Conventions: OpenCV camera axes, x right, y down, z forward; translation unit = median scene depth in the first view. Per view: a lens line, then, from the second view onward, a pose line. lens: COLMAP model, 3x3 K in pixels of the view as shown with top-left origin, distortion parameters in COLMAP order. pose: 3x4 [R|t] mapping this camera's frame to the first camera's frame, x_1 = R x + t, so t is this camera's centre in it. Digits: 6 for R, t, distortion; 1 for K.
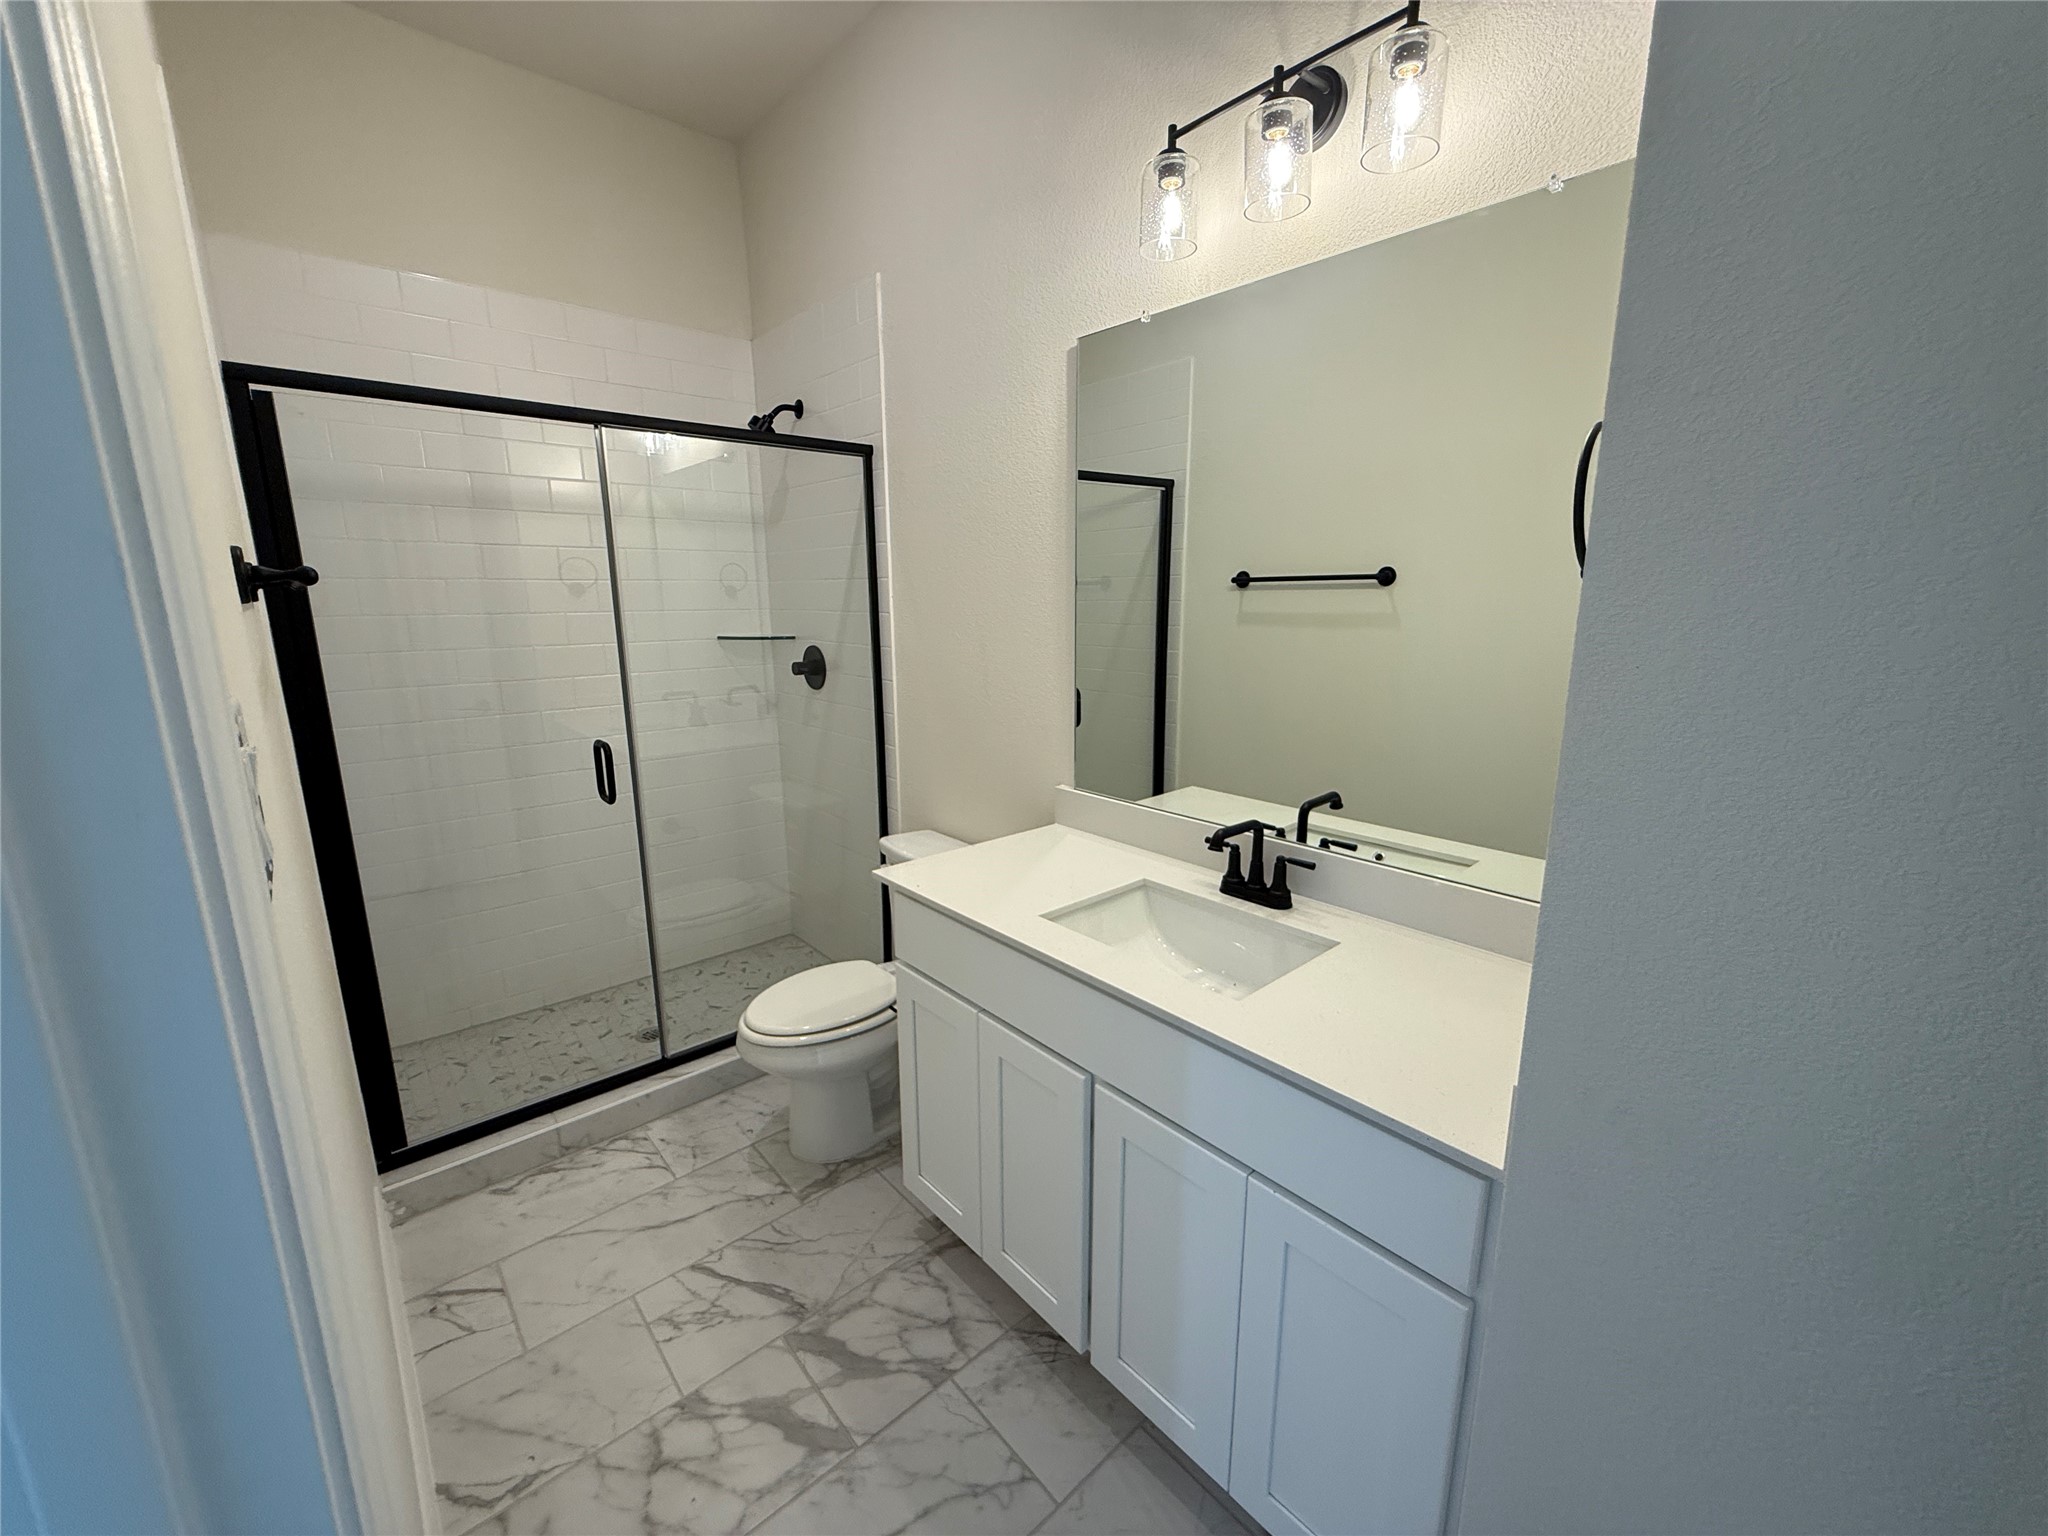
lens RADIAL K [[818.4, 0, 1018.9], [0, 818.4, 766.4], [0, 0, 1]] dist [-0.001629, 0.000749]
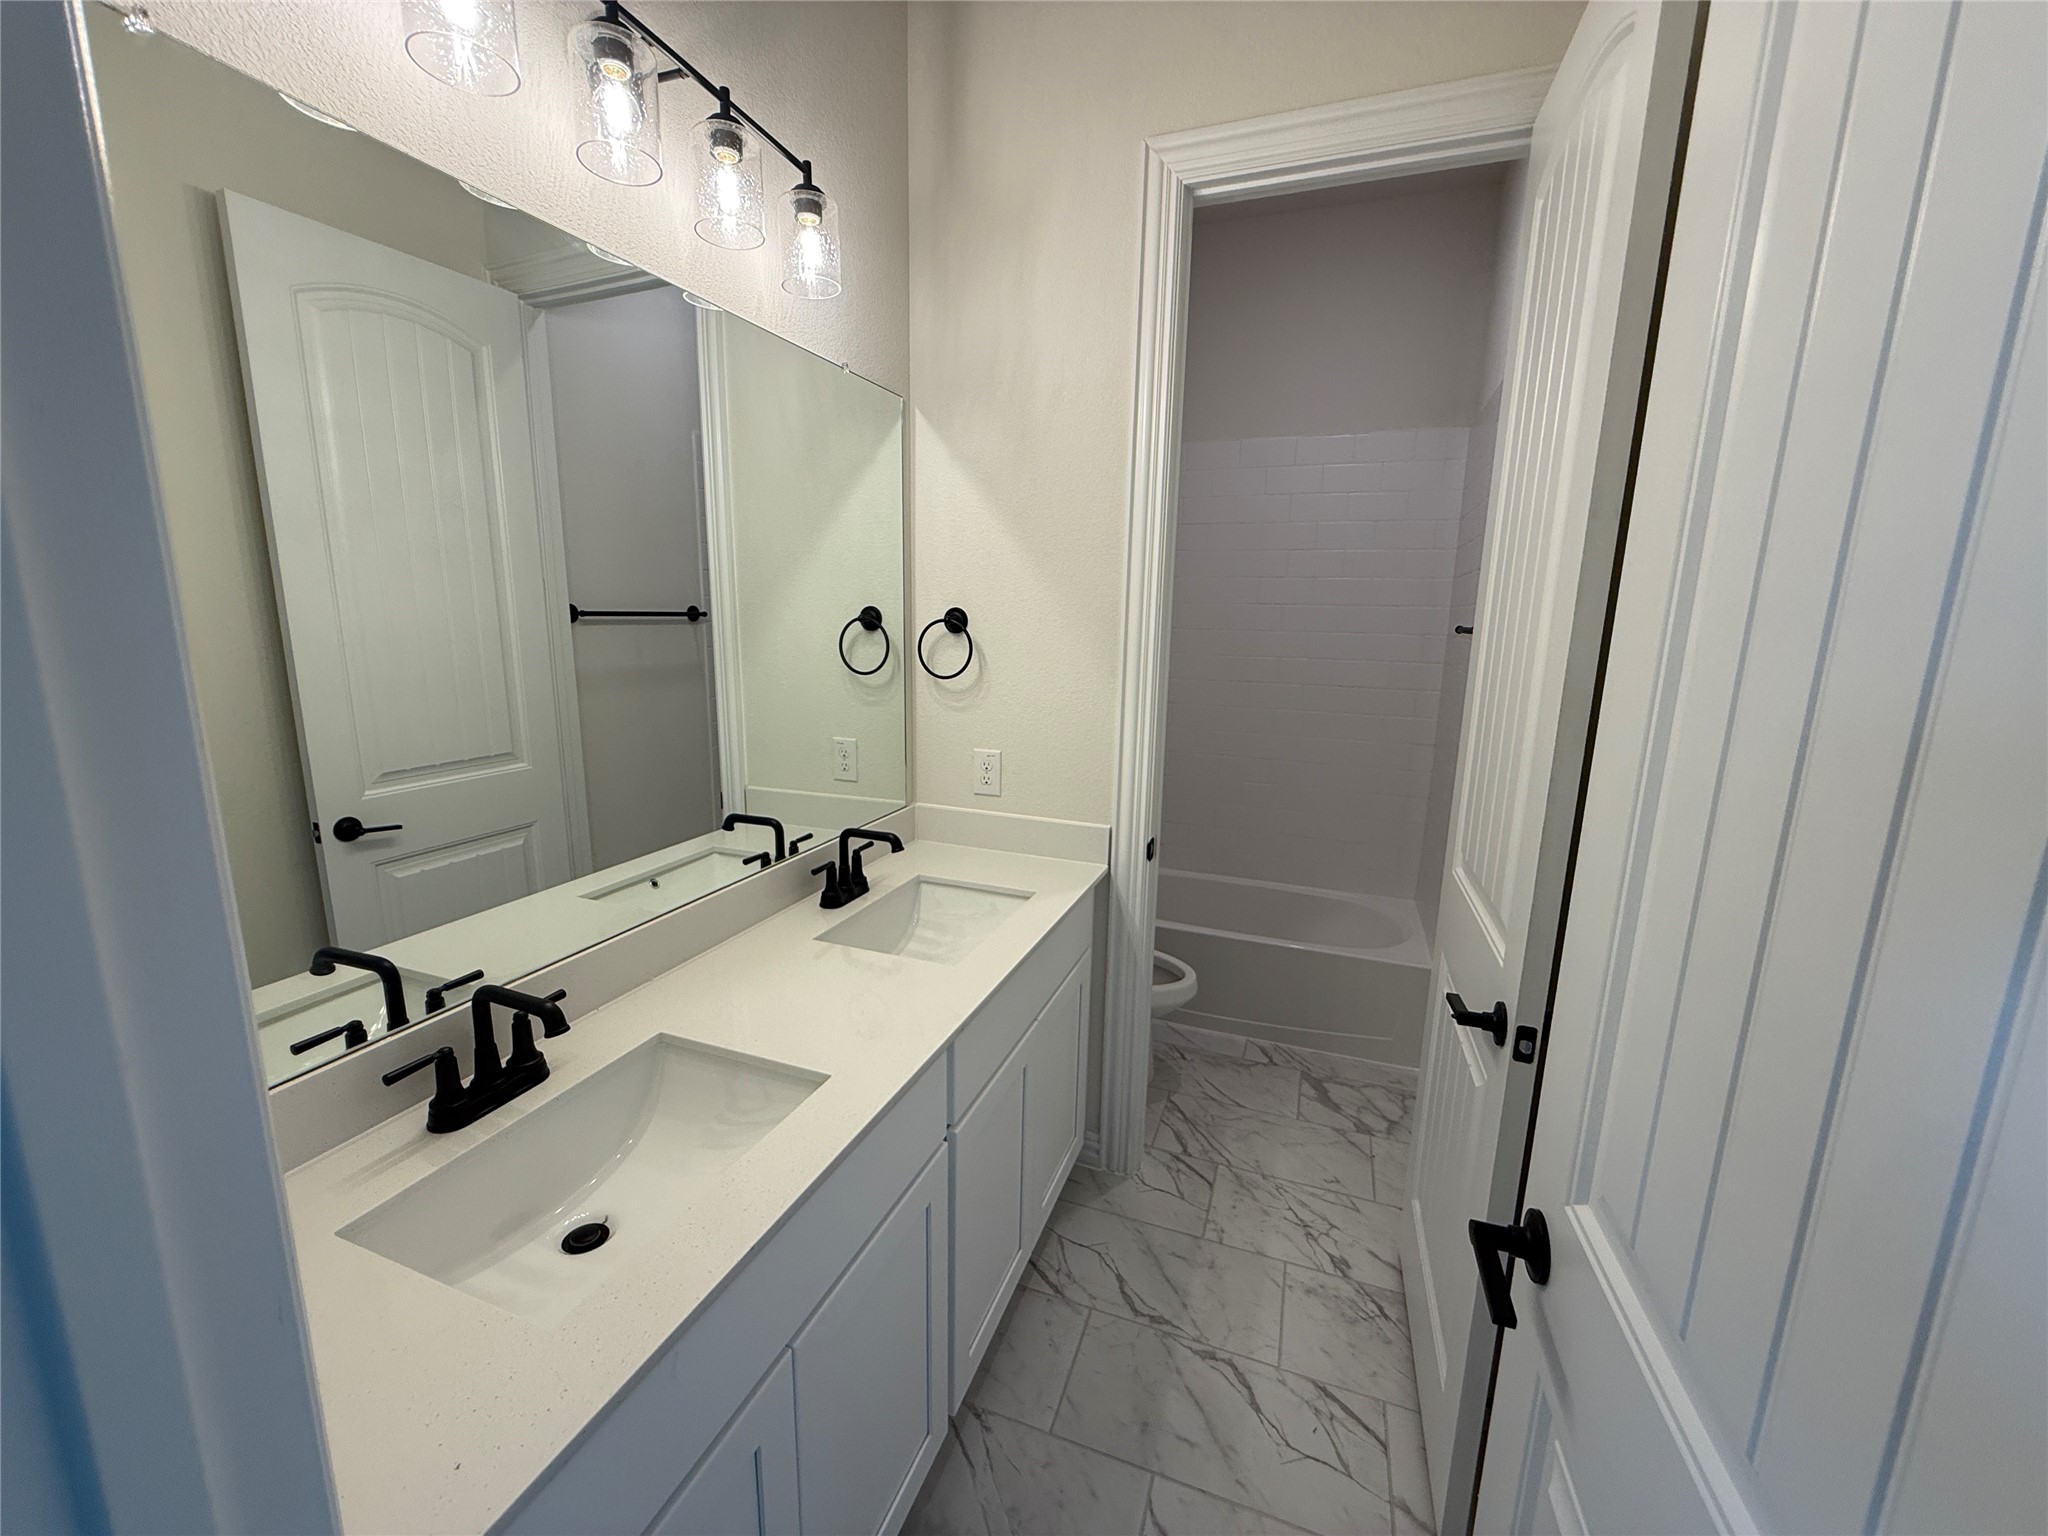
lens RADIAL K [[818.4, 0, 1014.3], [0, 818.4, 775.7], [0, 0, 1]] dist [-0.001629, 0.000749]
pose [[-0.470908, -0.161797, 0.867218, -1.370979], [0.177169, 0.945664, 0.272637, -0.454572], [-0.864209, 0.282031, -0.416655, 2.082781]]
